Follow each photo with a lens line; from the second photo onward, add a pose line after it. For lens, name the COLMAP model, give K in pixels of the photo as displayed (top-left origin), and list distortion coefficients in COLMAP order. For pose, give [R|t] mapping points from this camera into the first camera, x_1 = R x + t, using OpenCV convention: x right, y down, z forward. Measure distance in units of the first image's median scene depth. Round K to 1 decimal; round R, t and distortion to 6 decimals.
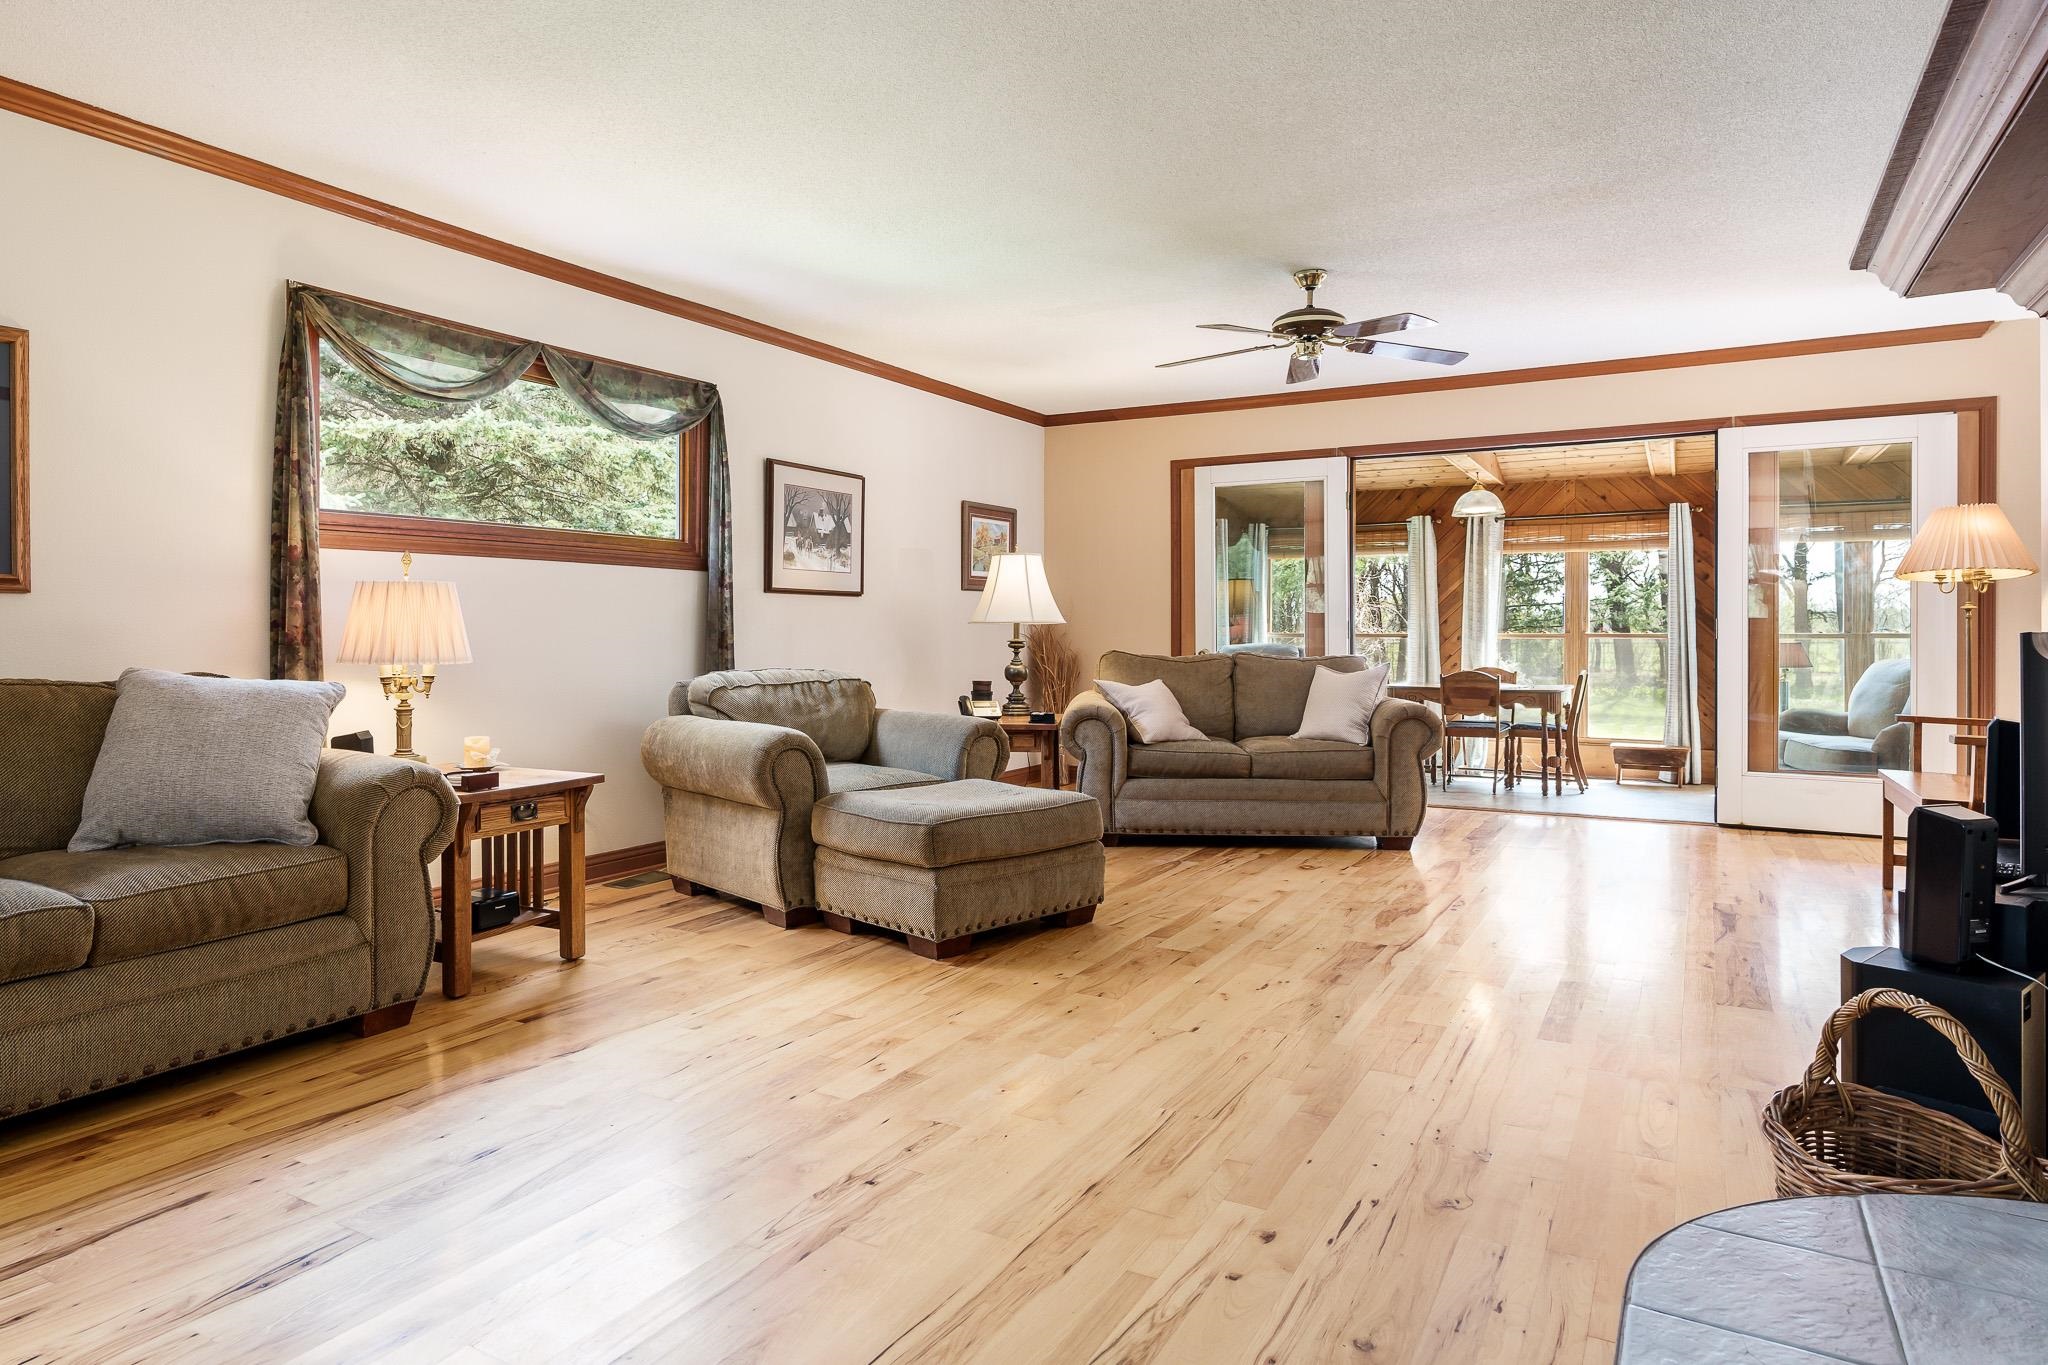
lens RADIAL K [[1231.1, 0, 1014.1], [0, 1231.1, 622.9], [0, 0, 1]] dist [-0.003218, 0.000129]
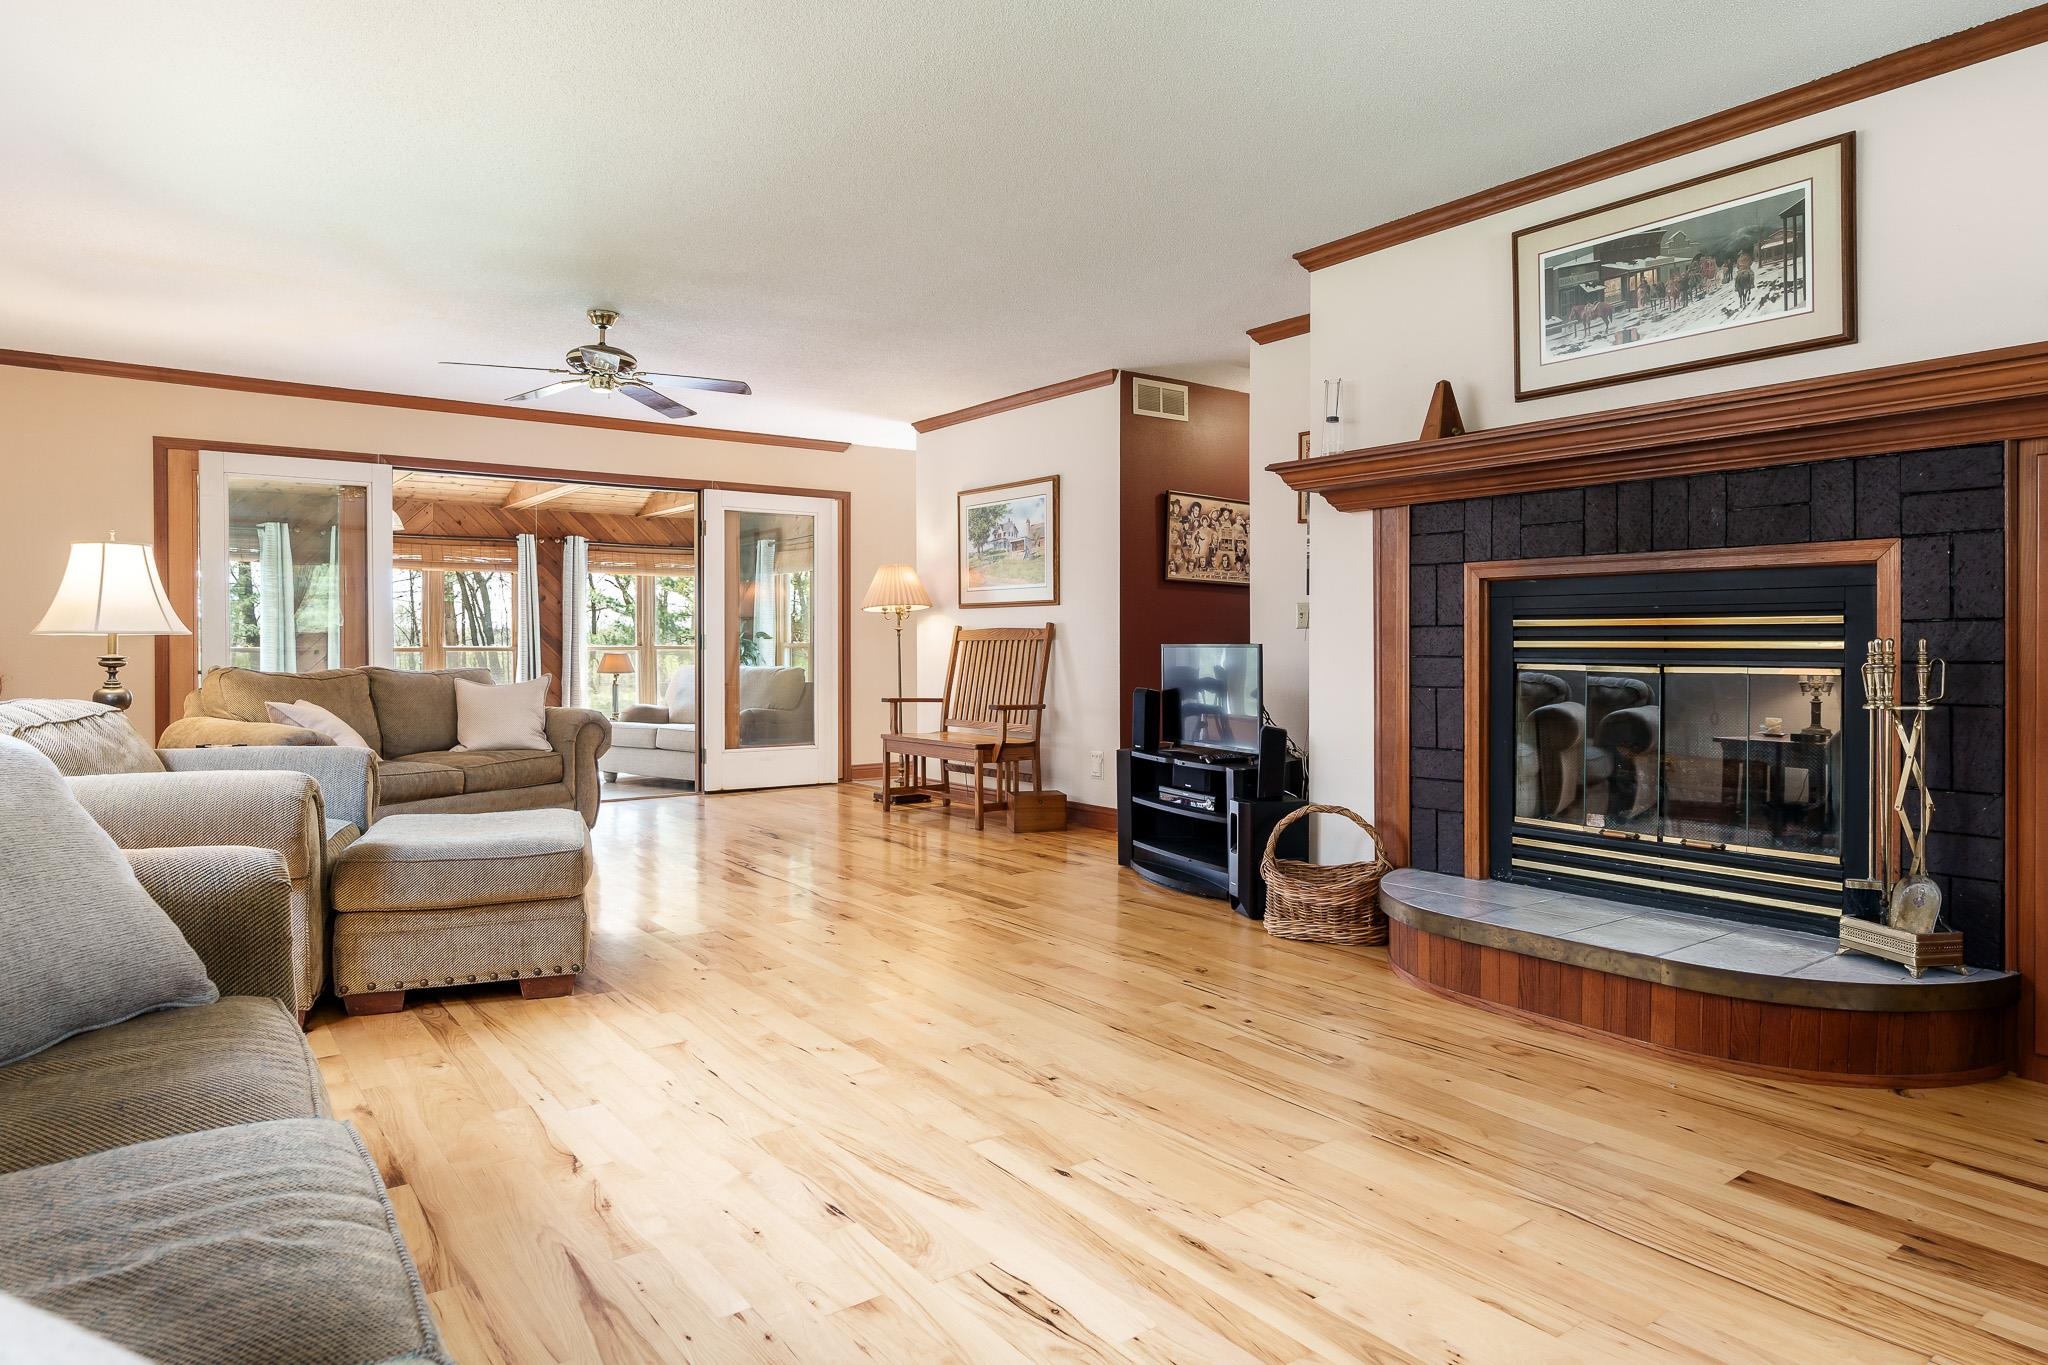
lens RADIAL K [[1176.5, 0, 1022.0], [0, 1176.5, 649.8], [0, 0, 1]] dist [-0.004497, 0.001010]
pose [[0.399785, -0.004619, 0.916597, -0.899144], [-0.004842, 0.999963, 0.007150, 0.004020], [-0.916596, -0.007297, 0.399747, 0.399186]]
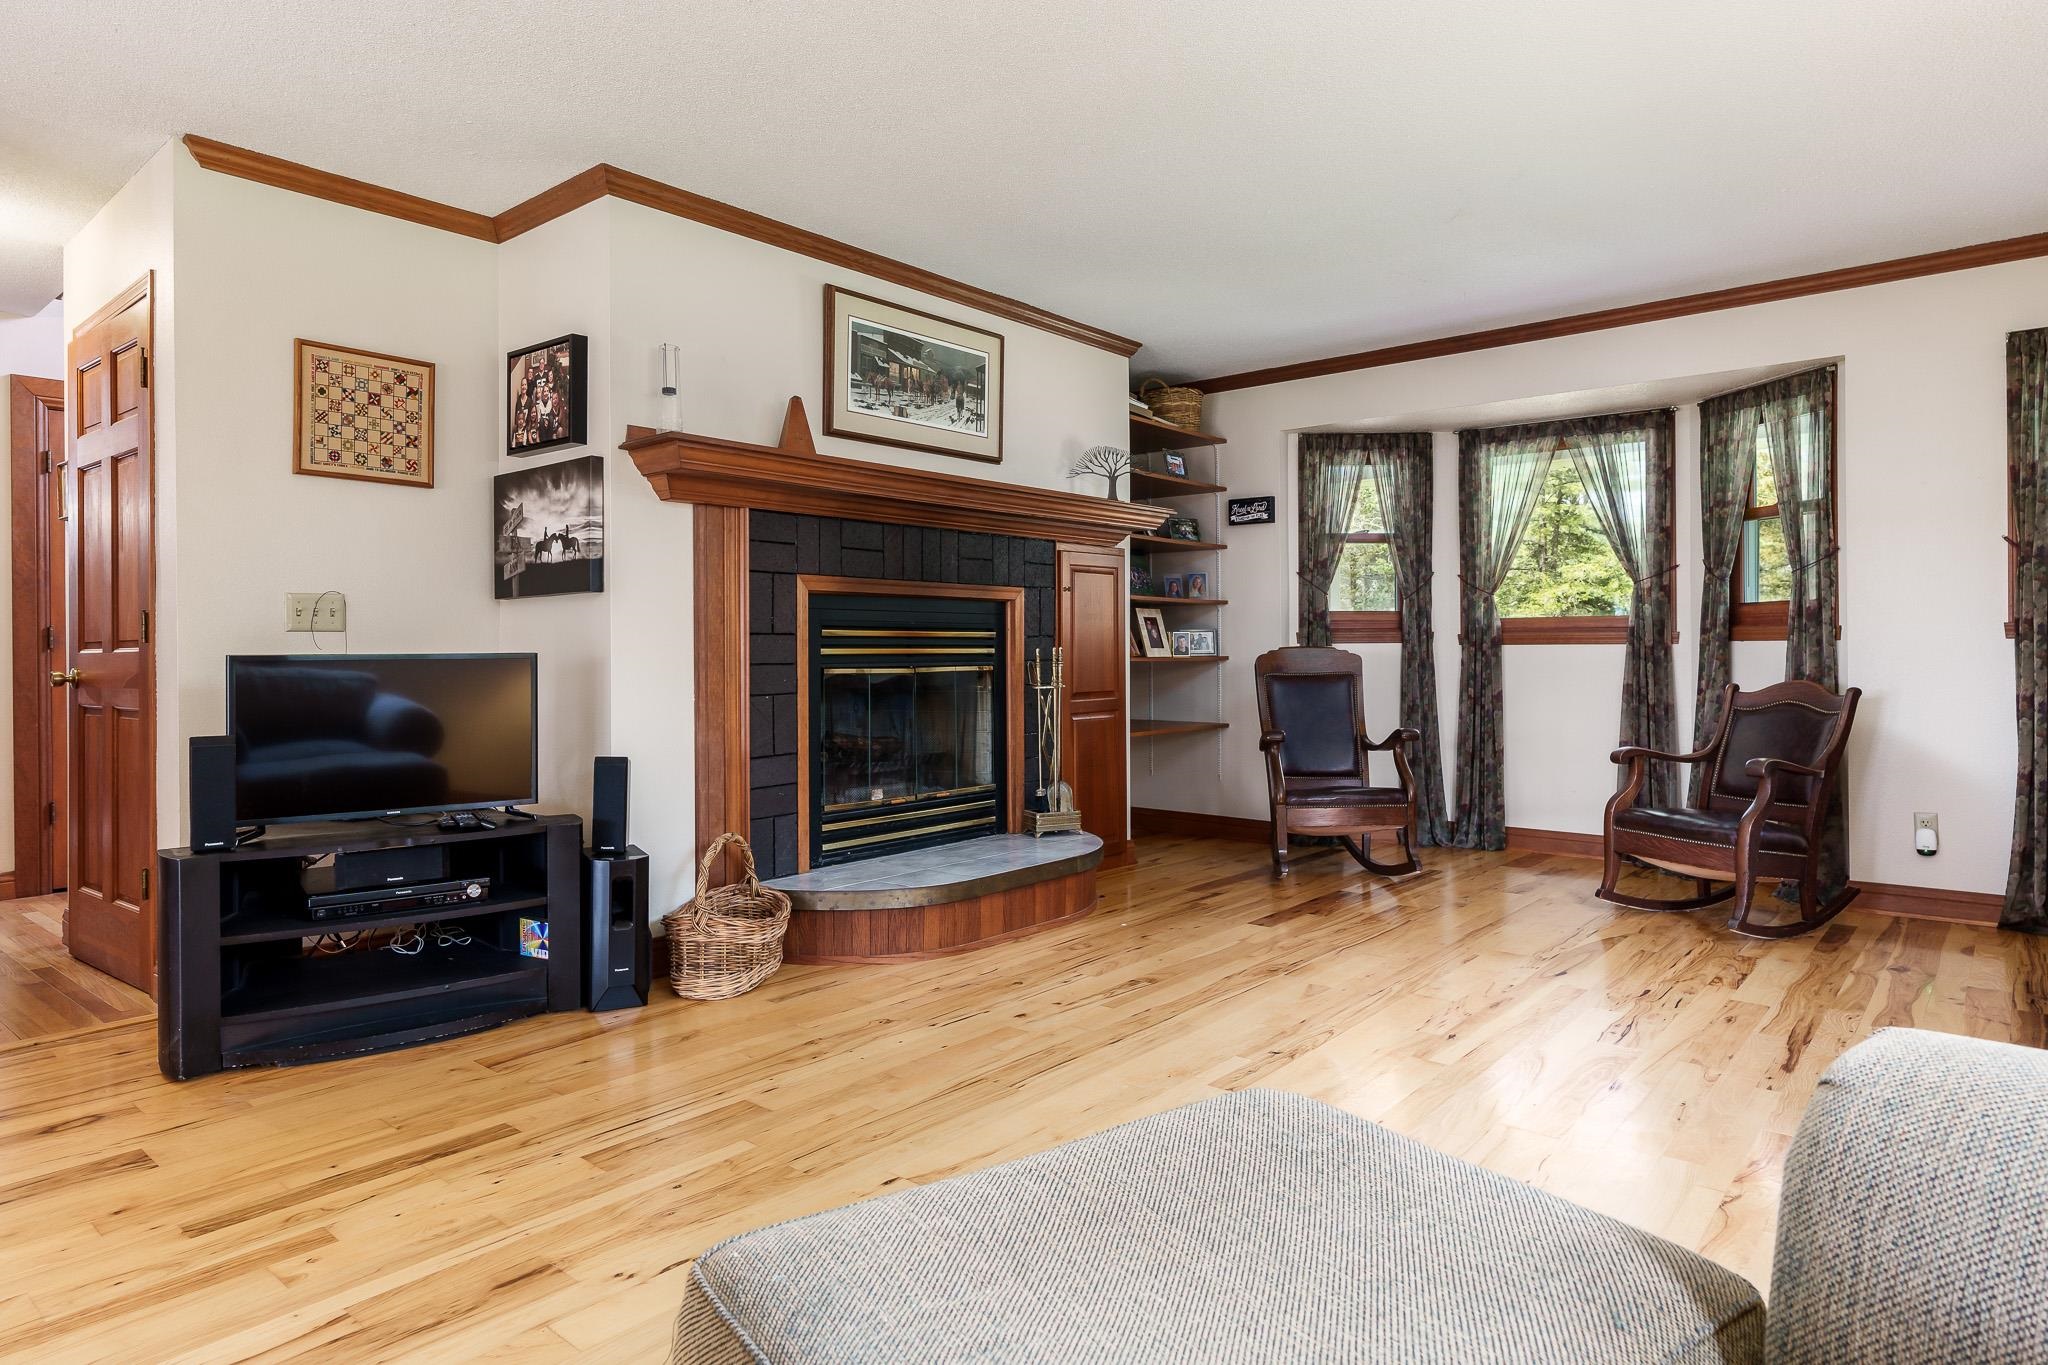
lens RADIAL K [[1176.5, 0, 1022.0], [0, 1176.5, 649.8], [0, 0, 1]] dist [-0.004497, 0.001010]
pose [[-0.979048, 0.005266, 0.203560, -0.079406], [0.004339, 0.999978, -0.004998, 0.010020], [-0.203582, -0.004010, -0.979050, 1.699236]]
